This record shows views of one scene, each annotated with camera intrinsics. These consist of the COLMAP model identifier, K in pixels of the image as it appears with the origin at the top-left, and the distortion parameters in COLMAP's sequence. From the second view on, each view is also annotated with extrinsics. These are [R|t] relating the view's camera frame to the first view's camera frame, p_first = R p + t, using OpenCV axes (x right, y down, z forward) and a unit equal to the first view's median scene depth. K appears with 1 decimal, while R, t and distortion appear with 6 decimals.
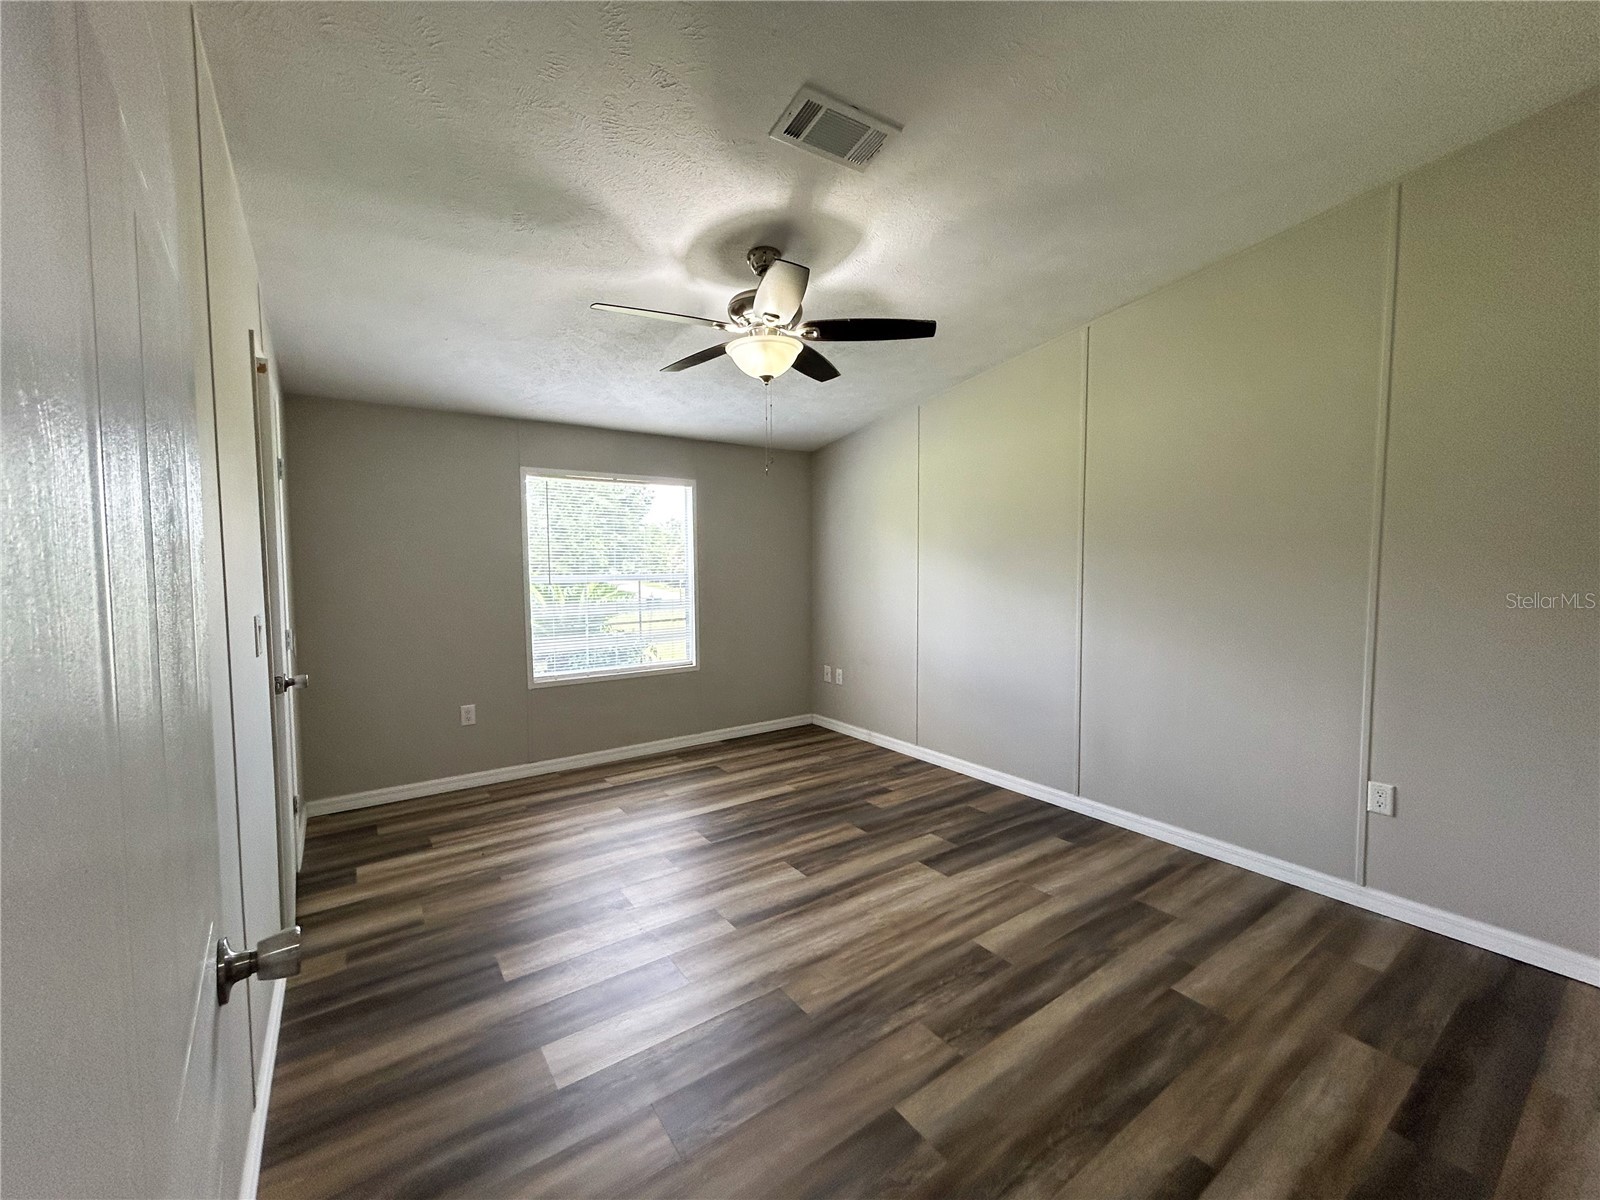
lens RADIAL K [[647.5, 0, 811.1], [0, 647.5, 596.5], [0, 0, 1]] dist [0.001221, -0.000282]
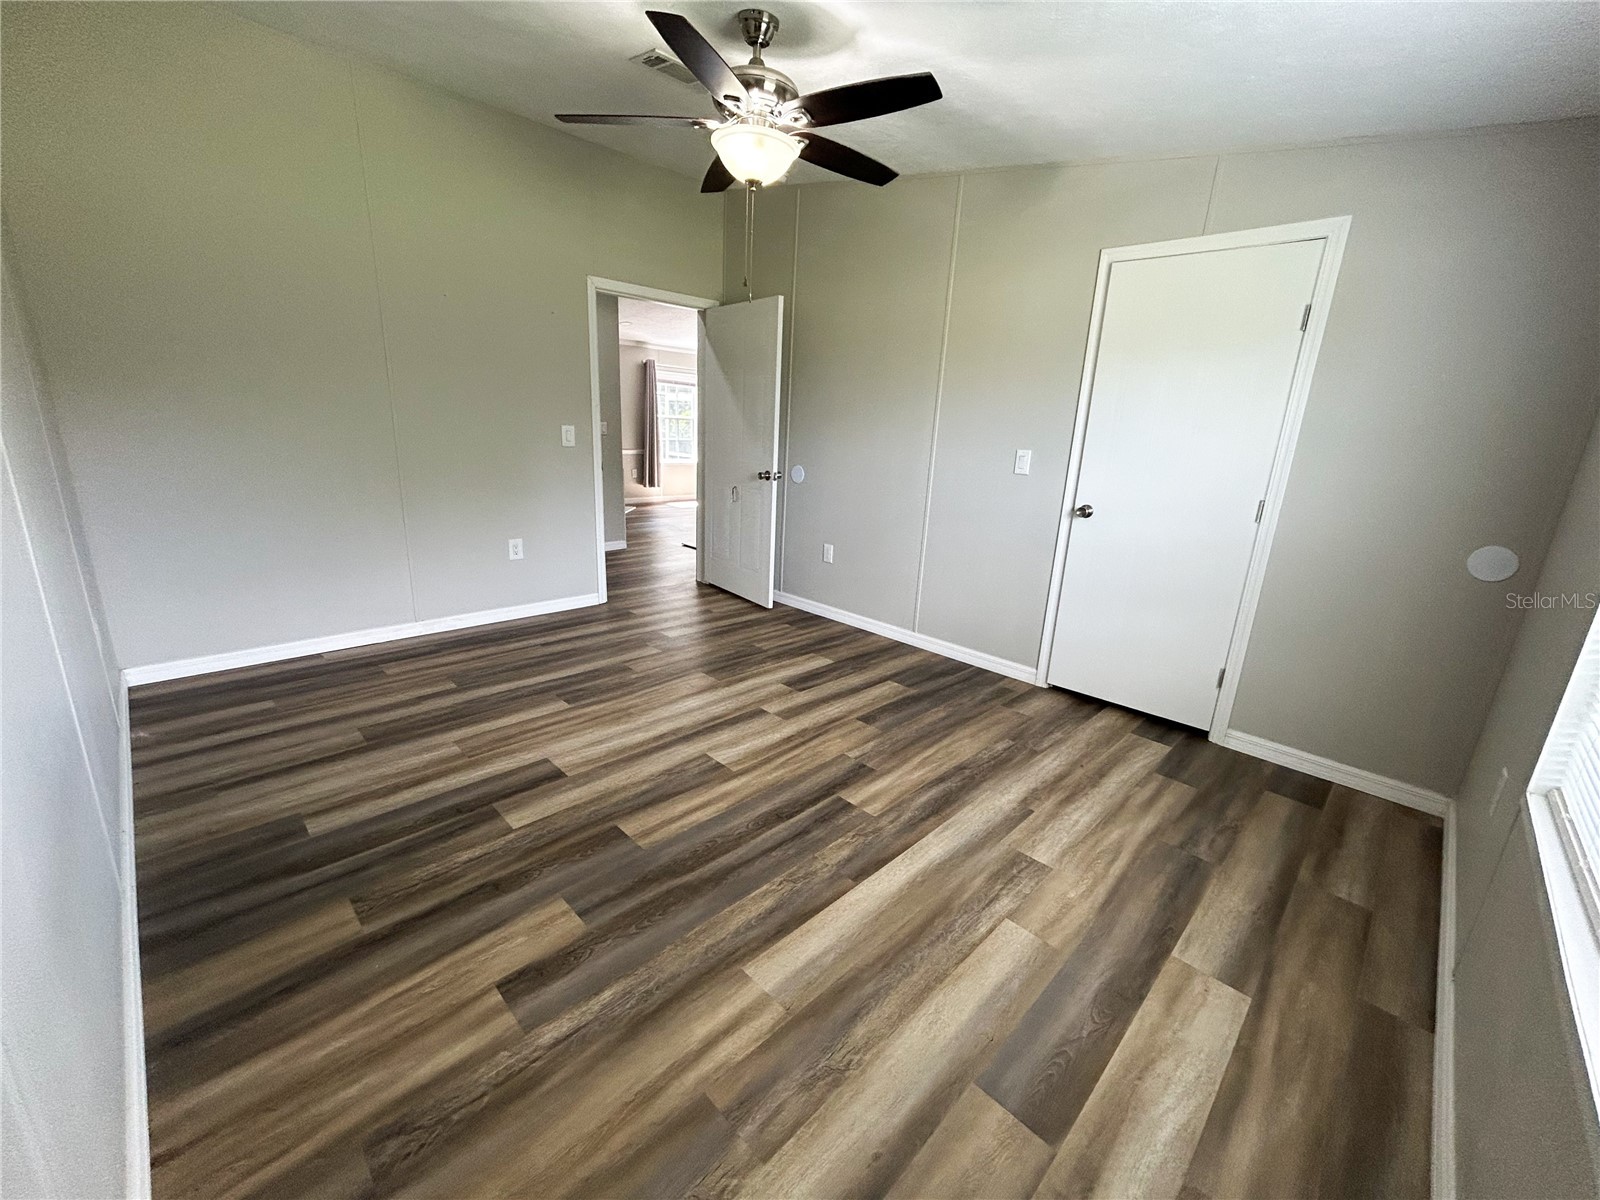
lens RADIAL K [[647.5, 0, 797.8], [0, 647.5, 598.5], [0, 0, 1]] dist [0.001221, -0.000282]
pose [[-0.987148, 0.001821, -0.159795, 0.009843], [-0.050159, 0.945873, 0.320638, -0.075444], [0.151730, 0.324532, -0.933626, 1.669729]]
